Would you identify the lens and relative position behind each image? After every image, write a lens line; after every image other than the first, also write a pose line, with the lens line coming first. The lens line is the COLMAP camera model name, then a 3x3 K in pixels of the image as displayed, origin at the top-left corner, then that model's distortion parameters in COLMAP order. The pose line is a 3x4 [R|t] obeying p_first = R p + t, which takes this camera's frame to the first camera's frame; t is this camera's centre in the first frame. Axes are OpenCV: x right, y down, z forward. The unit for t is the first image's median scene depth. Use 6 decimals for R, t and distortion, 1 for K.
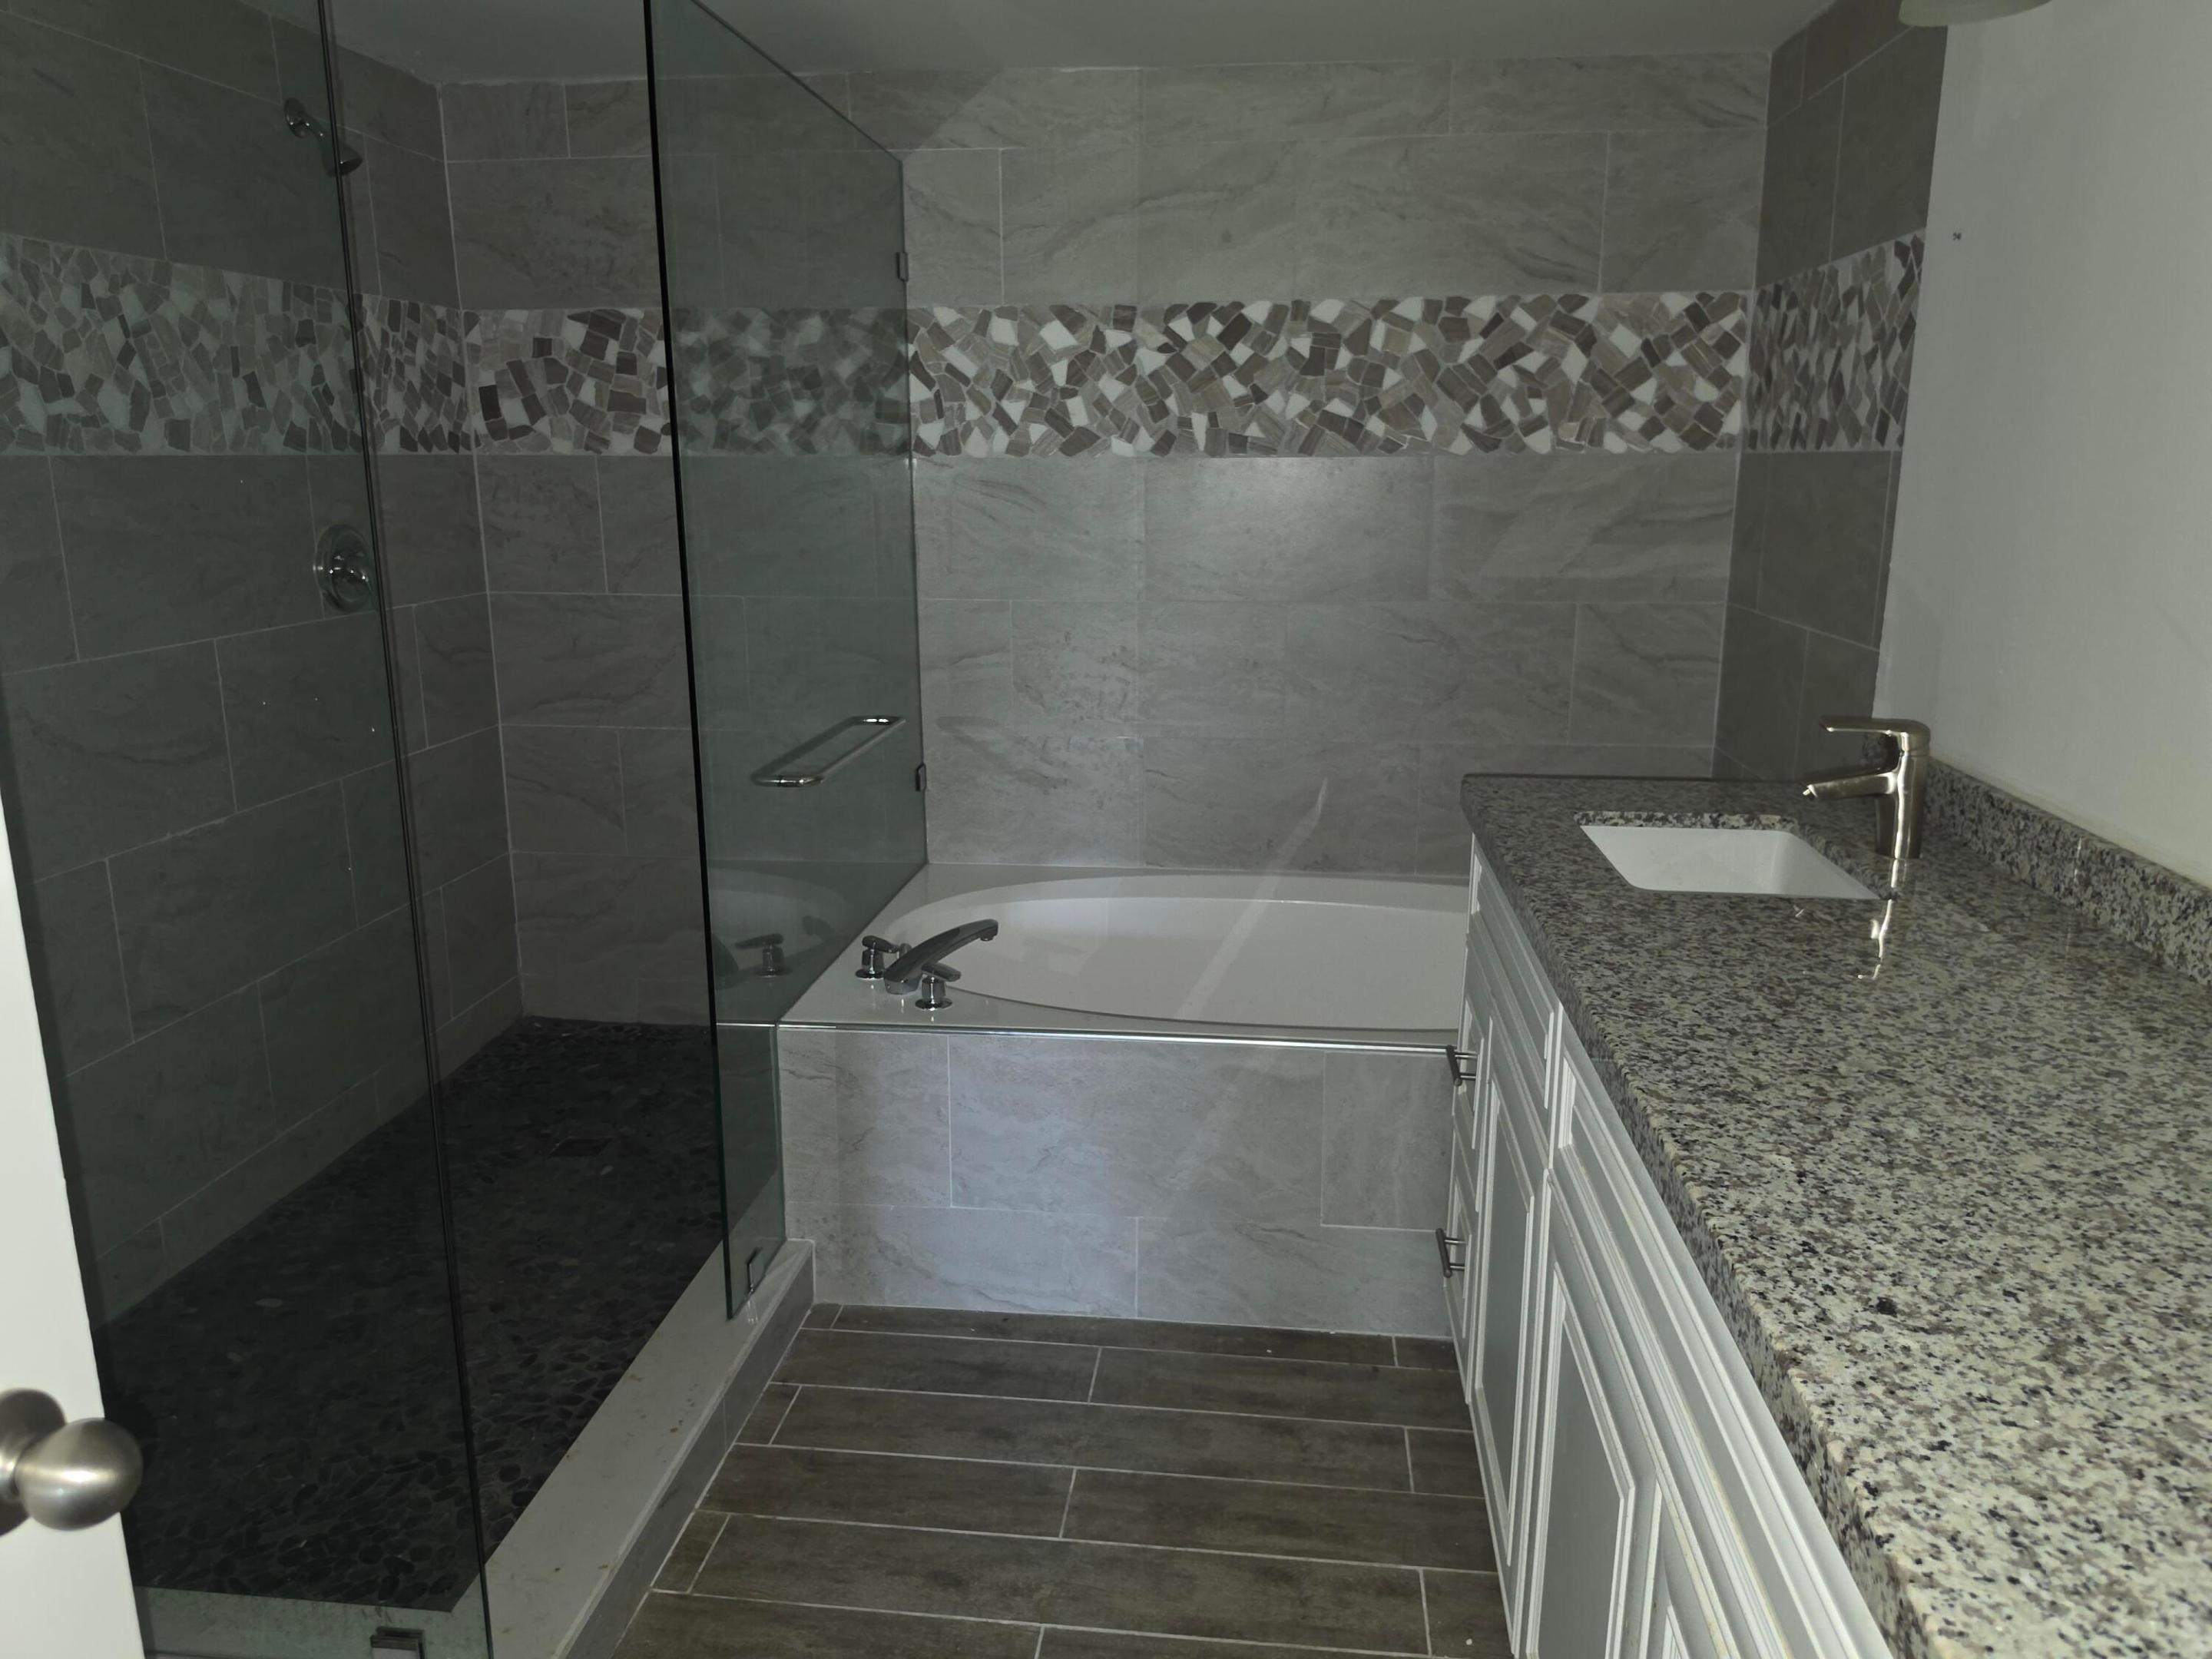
lens RADIAL K [[1559.8, 0, 1106.0], [0, 1559.8, 829.5], [0, 0, 1]] dist [0.099578, -0.172275]
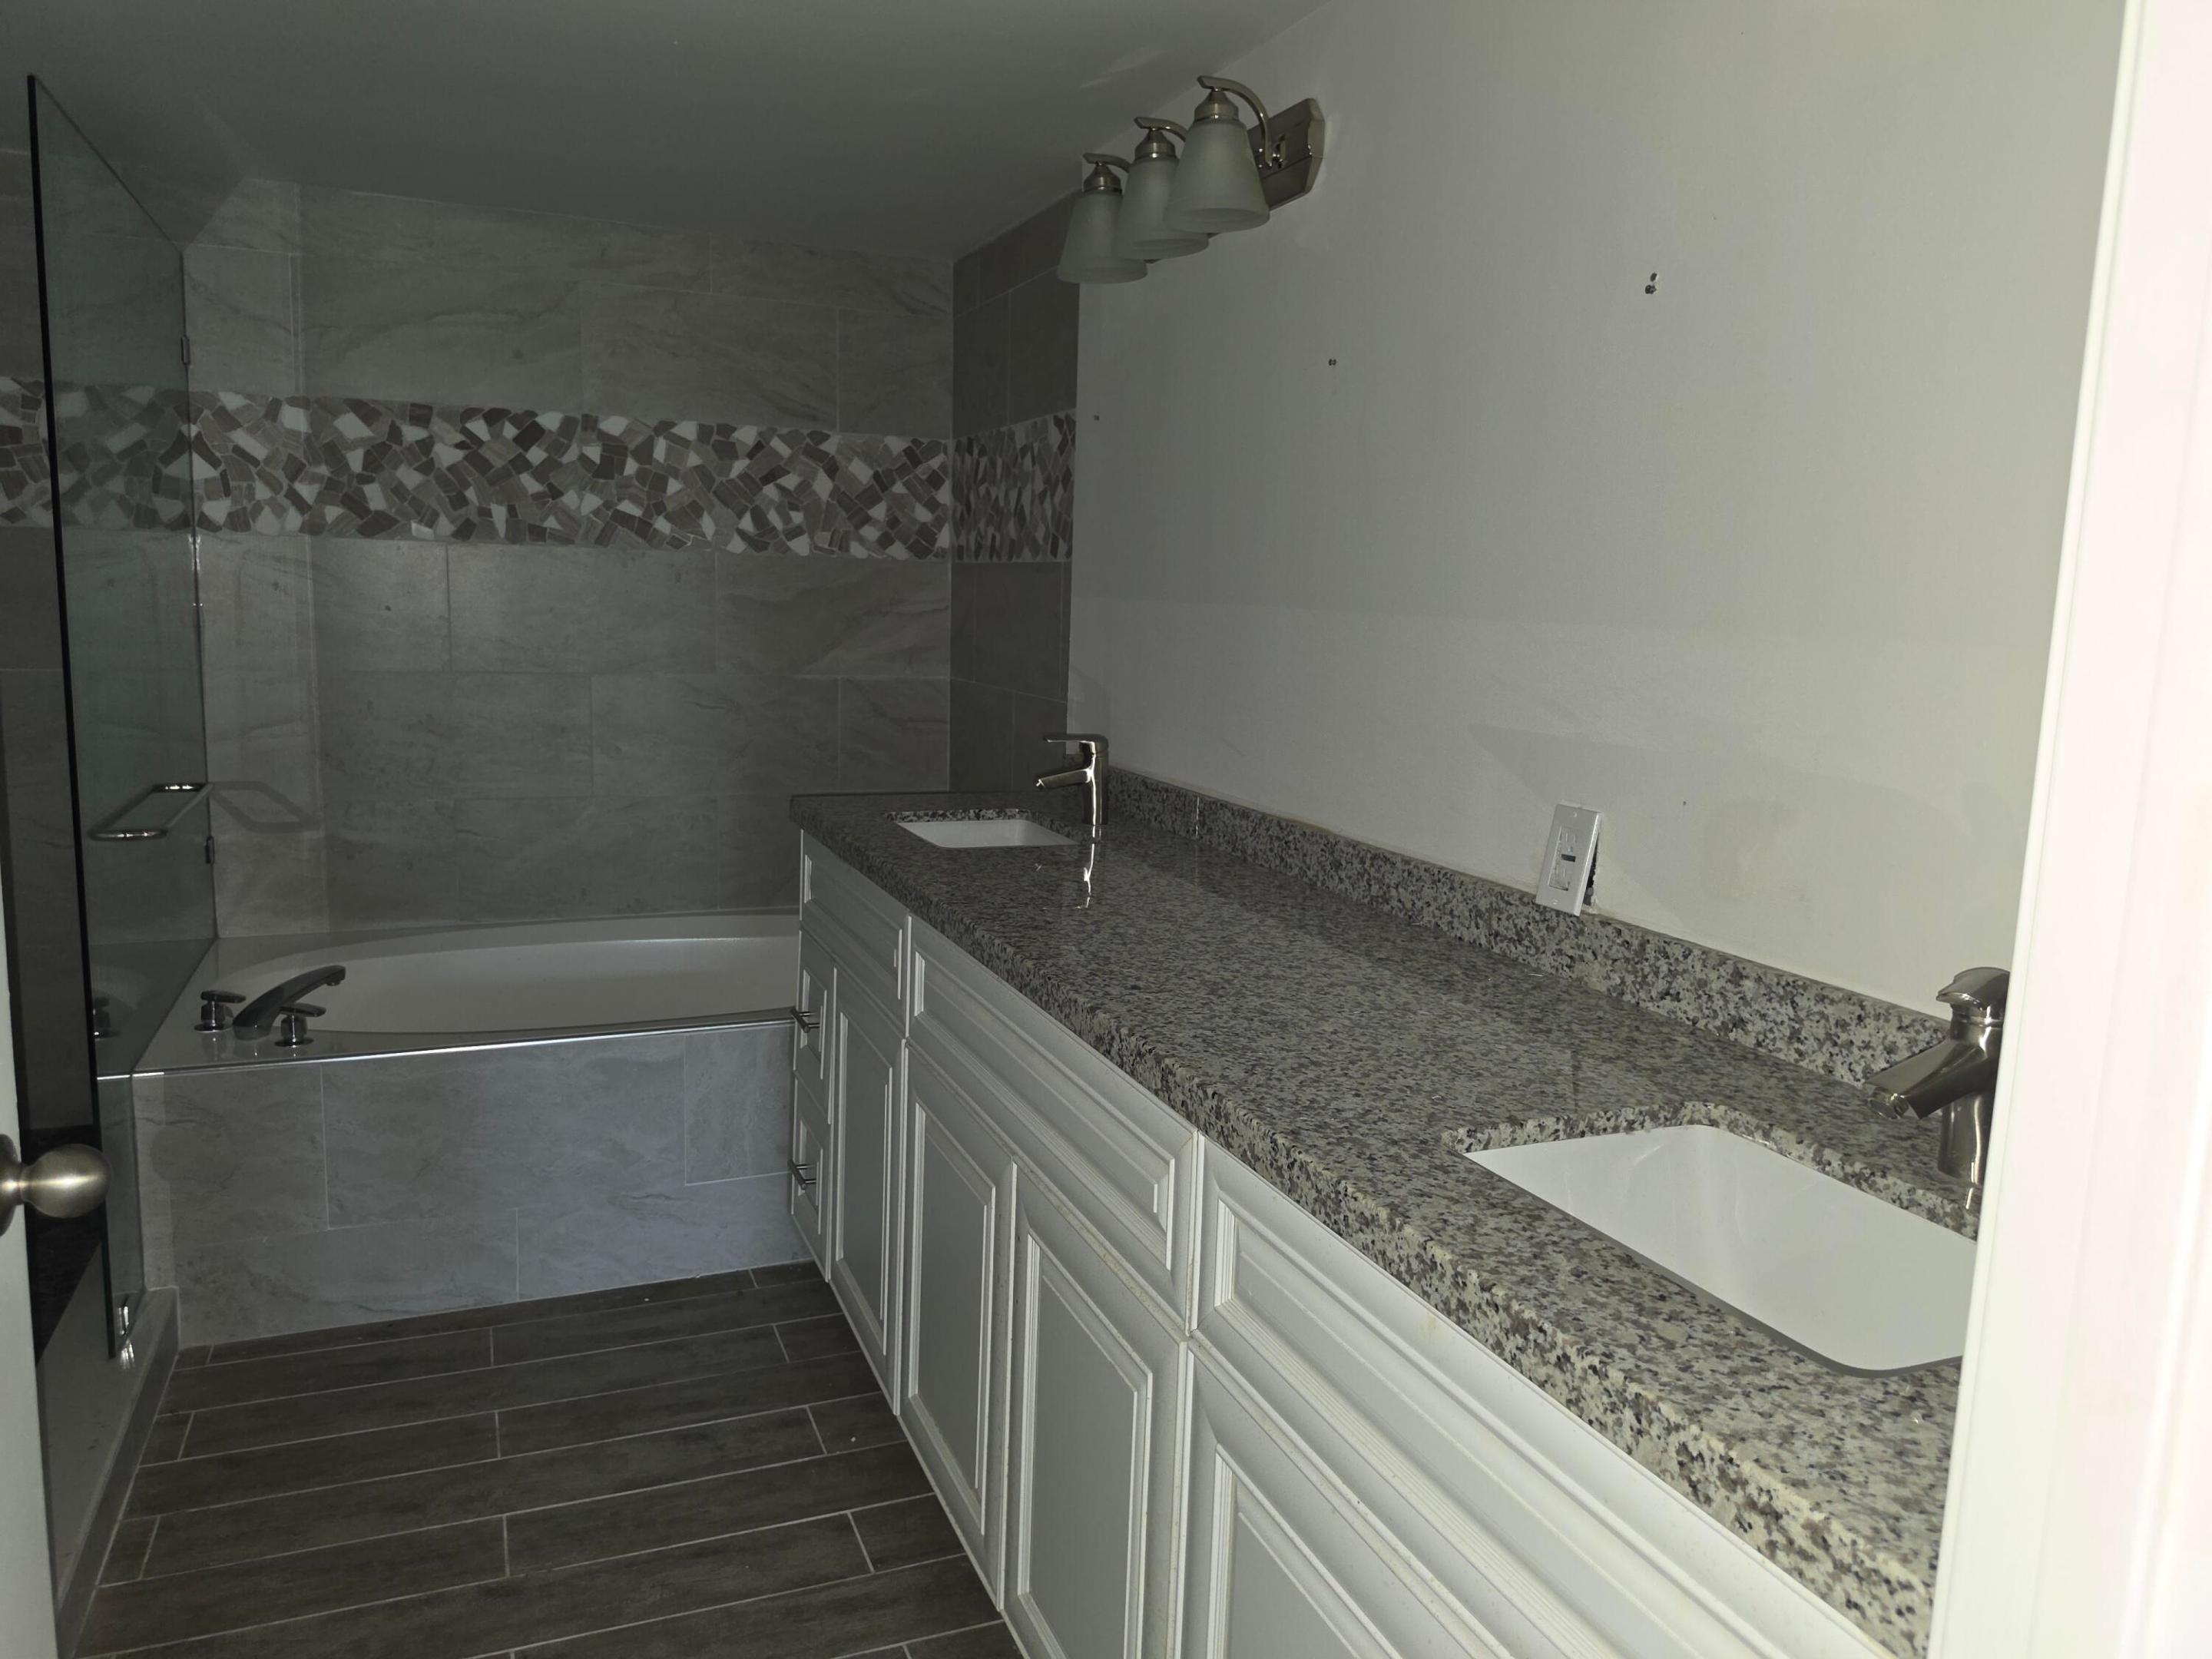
lens RADIAL K [[1559.8, 0, 1106.0], [0, 1559.8, 829.5], [0, 0, 1]] dist [0.099578, -0.172275]
pose [[0.876108, -0.044607, 0.480046, -0.116052], [0.077549, 0.995784, -0.049000, 0.054229], [-0.475836, 0.080157, 0.875874, -0.173646]]
